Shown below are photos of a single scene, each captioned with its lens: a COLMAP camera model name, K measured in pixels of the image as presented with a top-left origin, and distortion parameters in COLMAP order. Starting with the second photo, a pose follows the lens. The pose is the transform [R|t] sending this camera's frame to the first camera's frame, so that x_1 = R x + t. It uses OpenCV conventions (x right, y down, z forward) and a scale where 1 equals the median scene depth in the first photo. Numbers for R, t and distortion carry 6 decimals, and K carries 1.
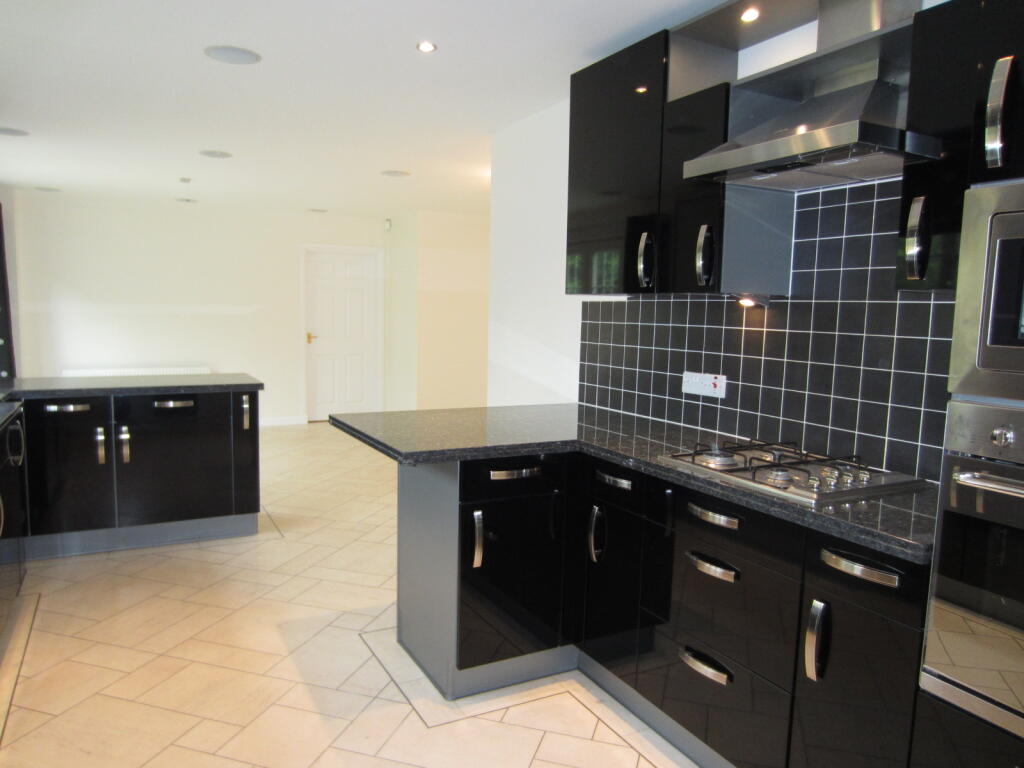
lens RADIAL K [[735.2, 0, 505.5], [0, 735.2, 383.0], [0, 0, 1]] dist [-0.019004, 0.000730]
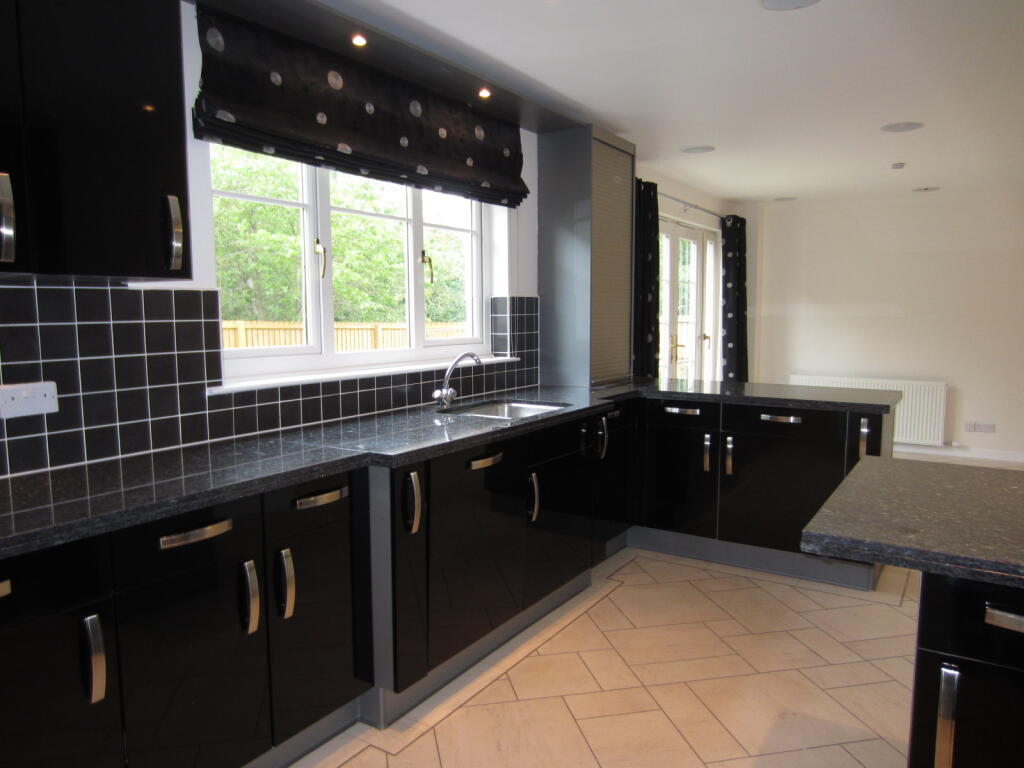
lens RADIAL K [[735.2, 0, 505.5], [0, 735.2, 383.0], [0, 0, 1]] dist [-0.019004, 0.000730]
pose [[0.497145, 0.067737, -0.865019, 0.158610], [-0.076065, 0.996512, 0.034318, -0.020619], [0.864327, 0.048737, 0.500564, 0.268323]]
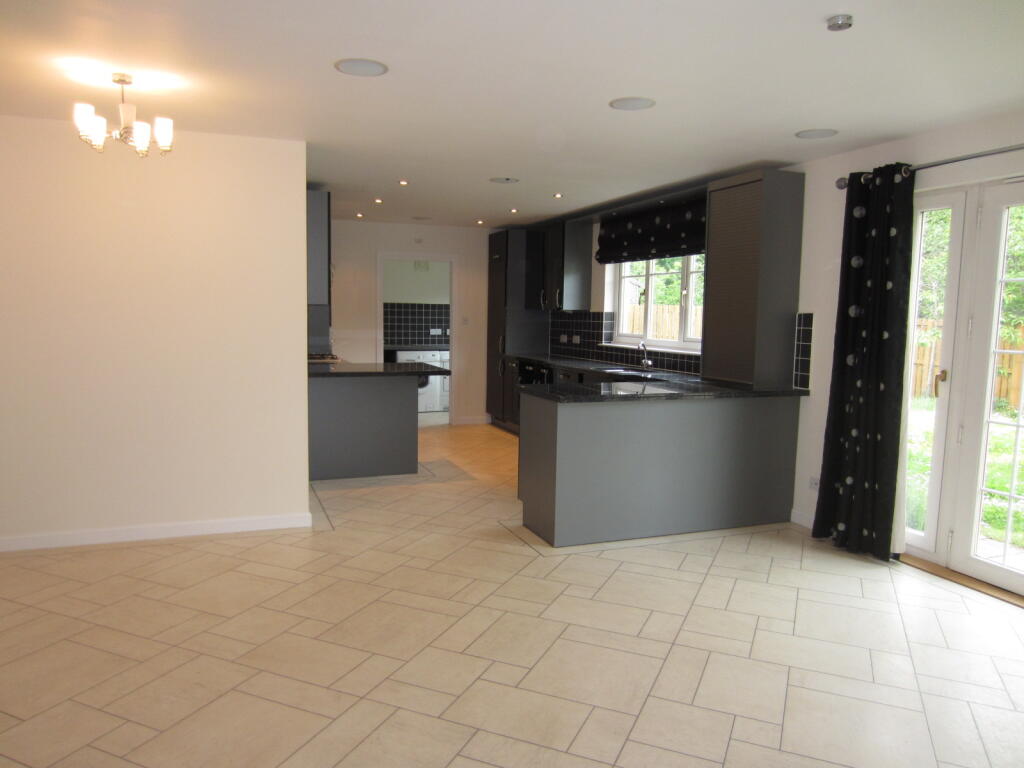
lens RADIAL K [[735.2, 0, 505.5], [0, 735.2, 383.0], [0, 0, 1]] dist [-0.019004, 0.000730]
pose [[-0.992577, -0.045662, 0.112719, -0.486080], [-0.022748, 0.980188, 0.196761, -0.249900], [-0.119470, 0.192736, -0.973950, 2.309685]]
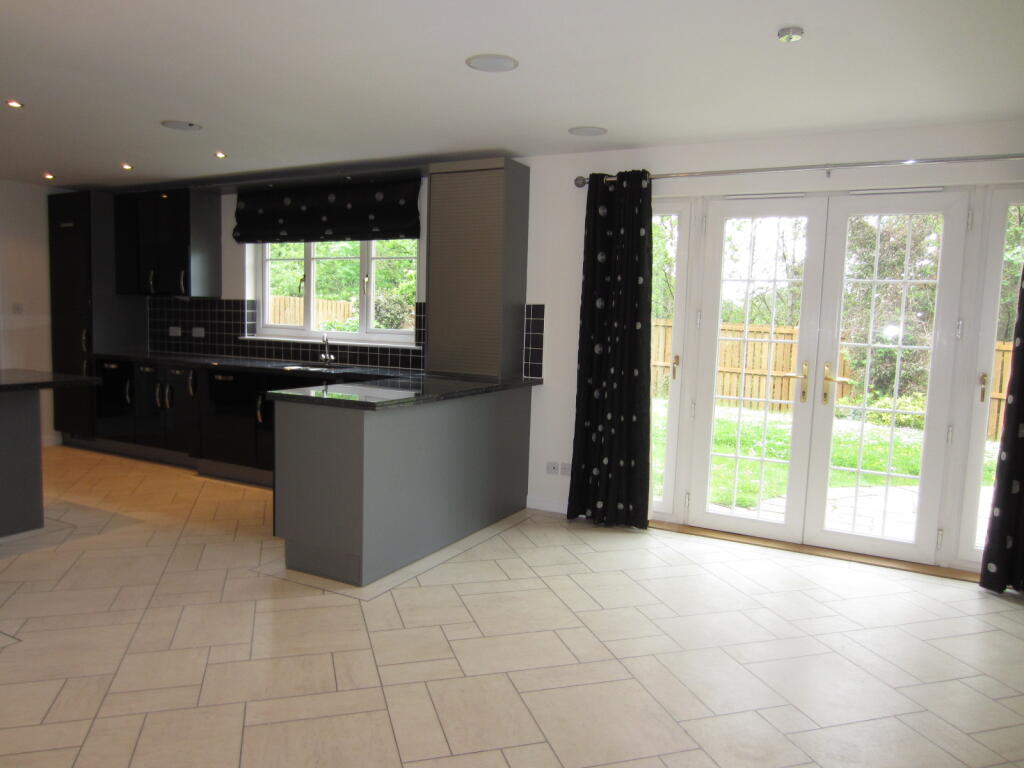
lens RADIAL K [[735.2, 0, 505.5], [0, 735.2, 383.0], [0, 0, 1]] dist [-0.019004, 0.000730]
pose [[-0.829592, 0.012782, -0.558224, -0.080935], [-0.097549, 0.981045, 0.167434, -0.207722], [0.549783, 0.193356, -0.812620, 2.053408]]
